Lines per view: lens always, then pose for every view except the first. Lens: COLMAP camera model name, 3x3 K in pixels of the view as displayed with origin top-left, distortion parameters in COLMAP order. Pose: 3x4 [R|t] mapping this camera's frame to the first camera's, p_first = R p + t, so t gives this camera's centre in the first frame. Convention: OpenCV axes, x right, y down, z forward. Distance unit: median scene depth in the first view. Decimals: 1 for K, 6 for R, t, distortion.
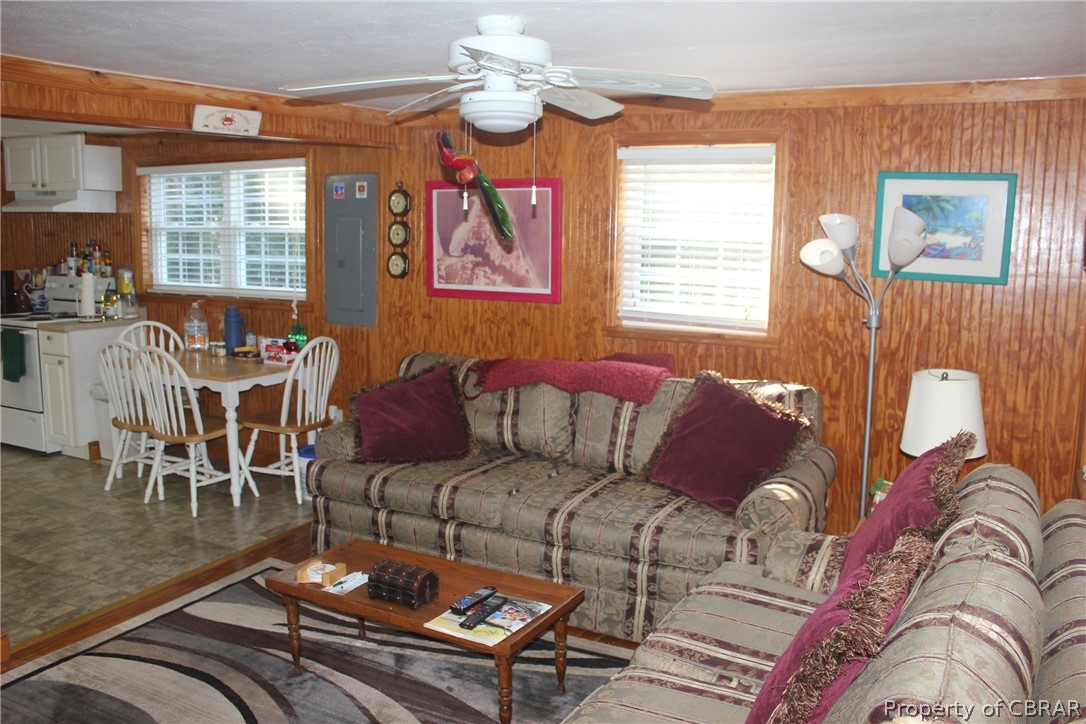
lens RADIAL K [[910.7, 0, 547.9], [0, 910.7, 361.0], [0, 0, 1]] dist [-0.122558, 0.089751]
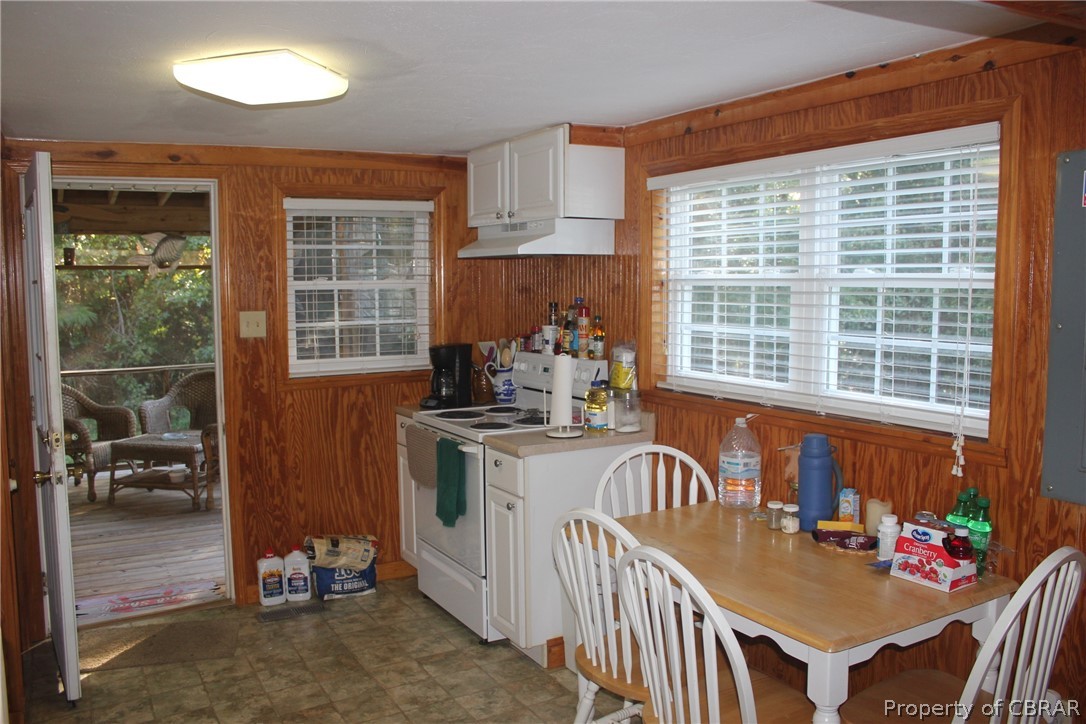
lens RADIAL K [[910.7, 0, 536.2], [0, 910.7, 365.6], [0, 0, 1]] dist [-0.122558, 0.089751]
pose [[0.848536, 0.029768, -0.528299, -0.207008], [-0.057036, 0.997745, -0.035389, -0.068111], [0.526055, 0.060161, 0.848320, 0.462098]]
